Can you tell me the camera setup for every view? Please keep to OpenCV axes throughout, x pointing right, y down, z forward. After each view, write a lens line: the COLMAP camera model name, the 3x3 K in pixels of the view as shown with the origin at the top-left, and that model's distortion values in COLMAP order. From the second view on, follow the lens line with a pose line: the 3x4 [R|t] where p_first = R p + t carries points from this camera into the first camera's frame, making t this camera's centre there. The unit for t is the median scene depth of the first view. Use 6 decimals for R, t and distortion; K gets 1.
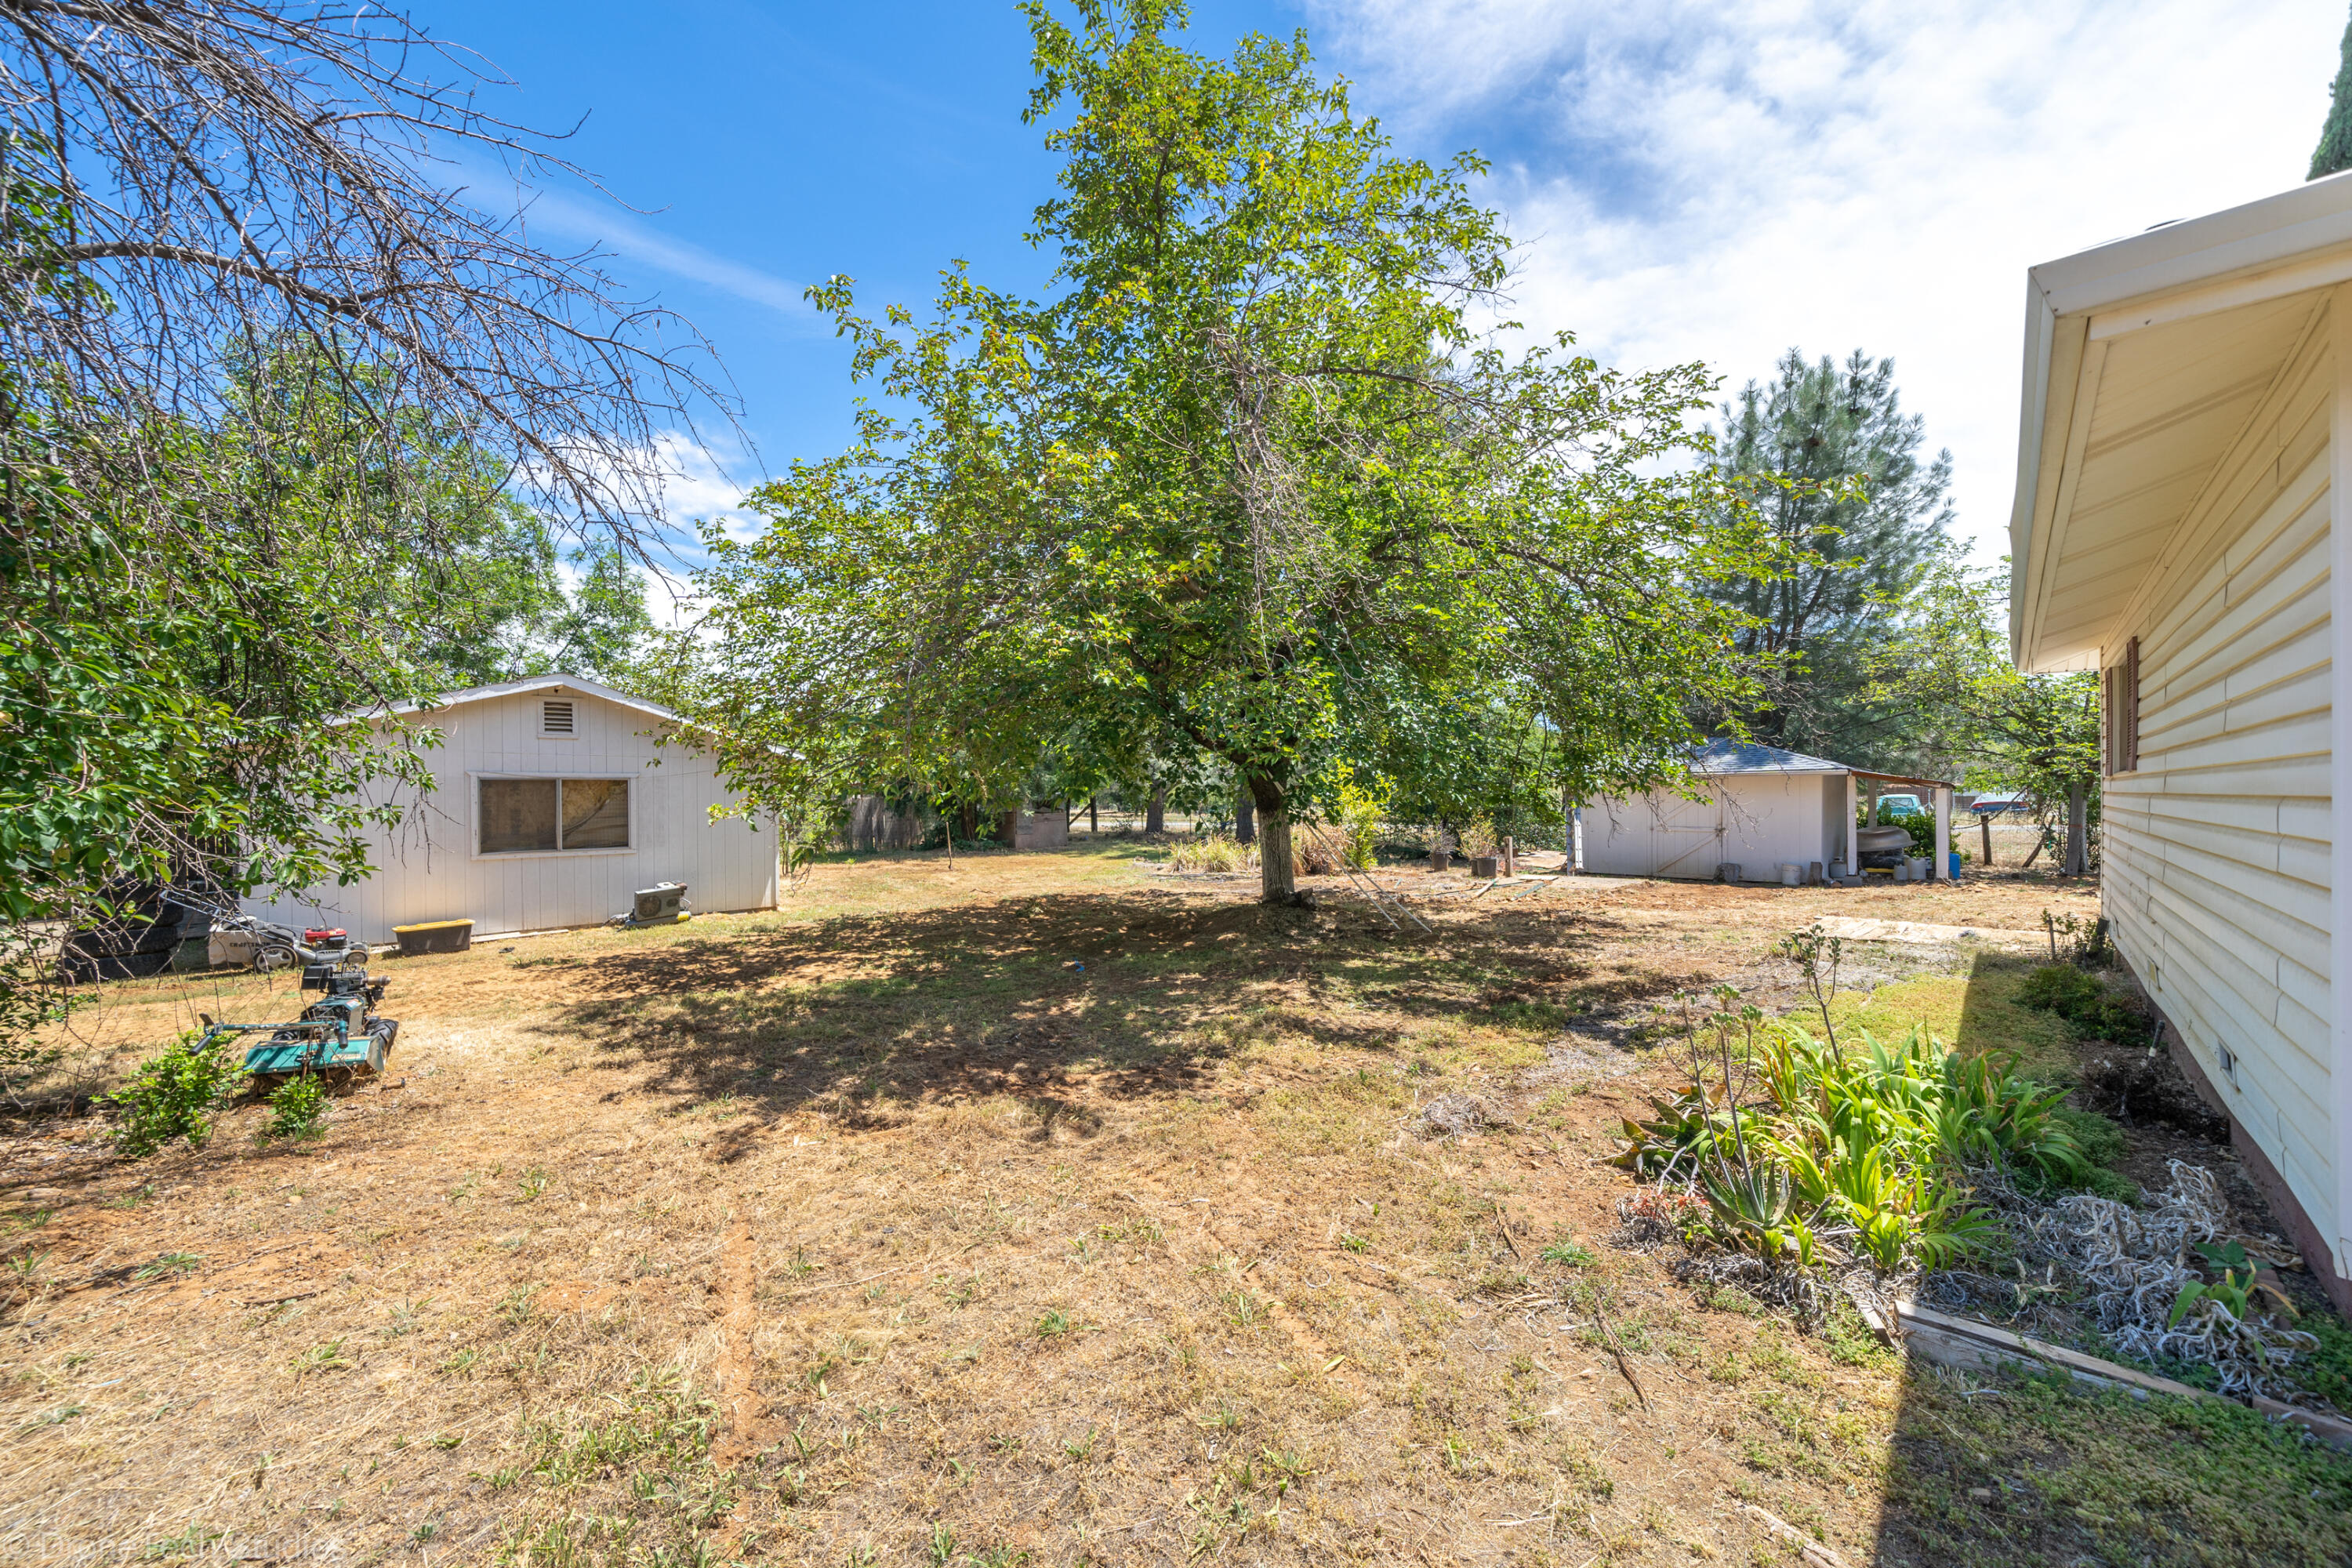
lens RADIAL K [[954.1, 0, 1212.4], [0, 954.1, 795.7], [0, 0, 1]] dist [-0.000866, 0.000021]
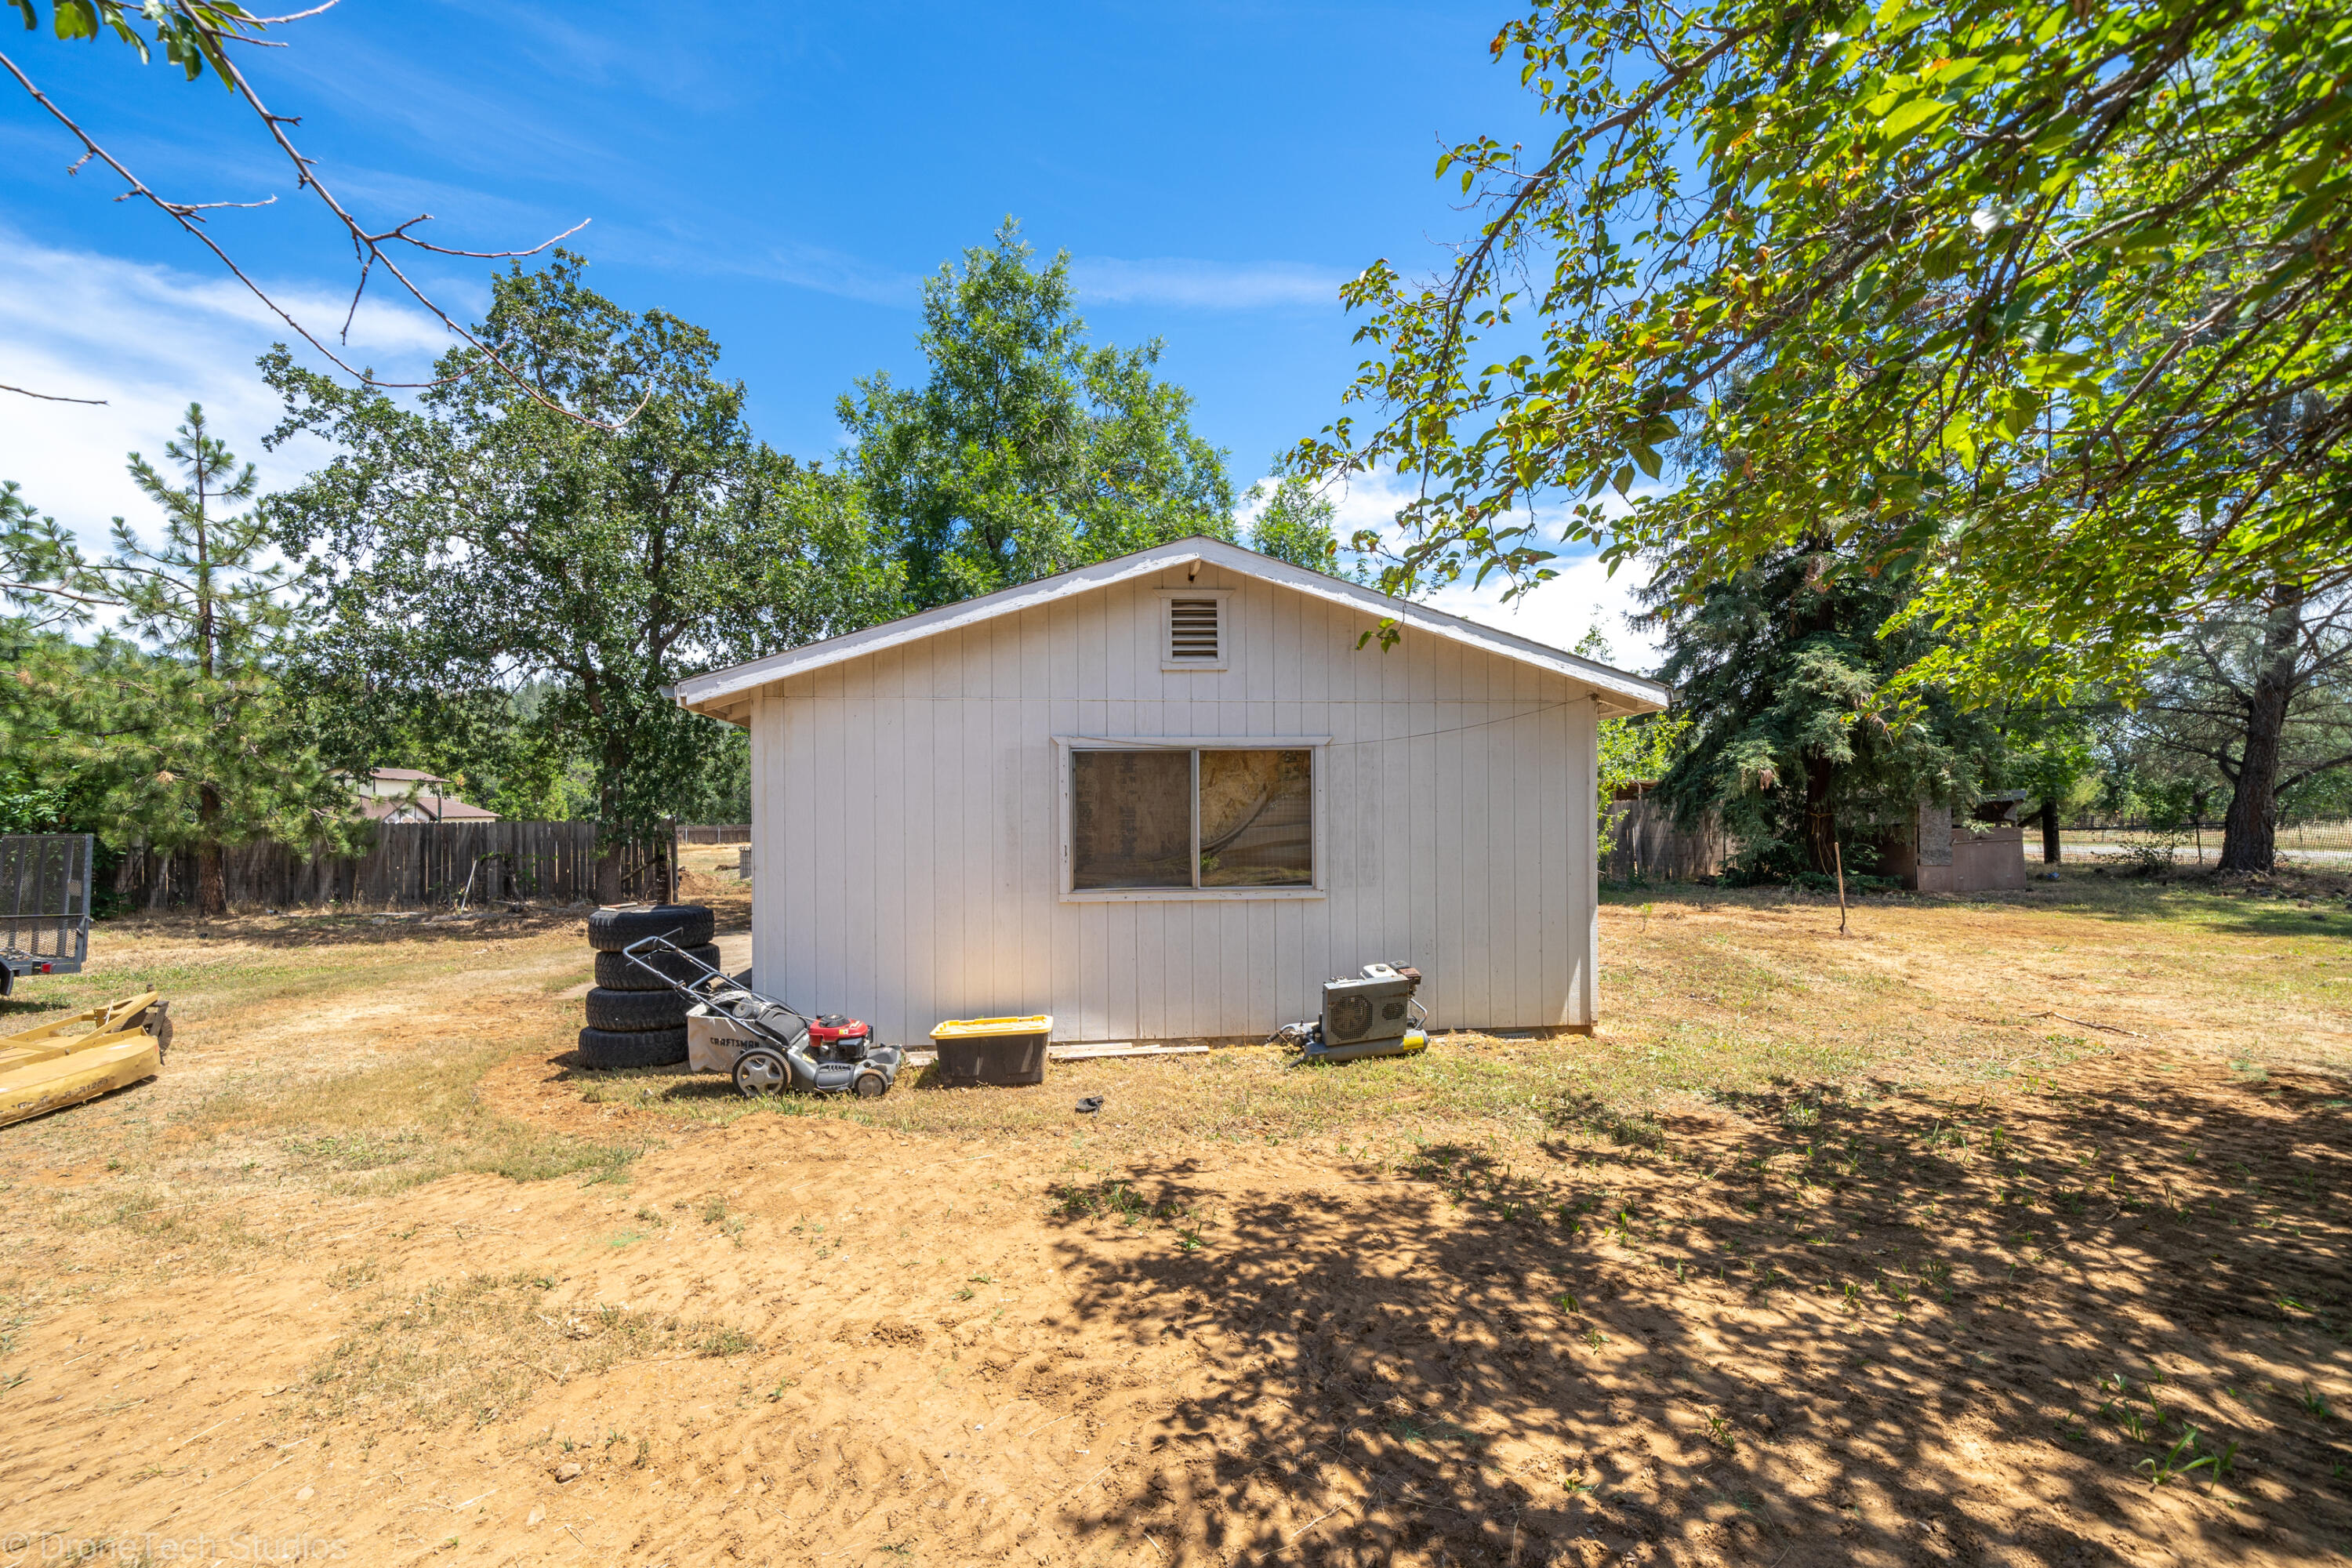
lens RADIAL K [[954.1, 0, 1212.4], [0, 954.1, 795.7], [0, 0, 1]] dist [-0.000866, 0.000021]
pose [[0.795035, -0.005677, -0.606537, -0.358209], [-0.000649, 0.999948, -0.010210, 0.012695], [0.606563, 0.008511, 0.794990, 0.583906]]
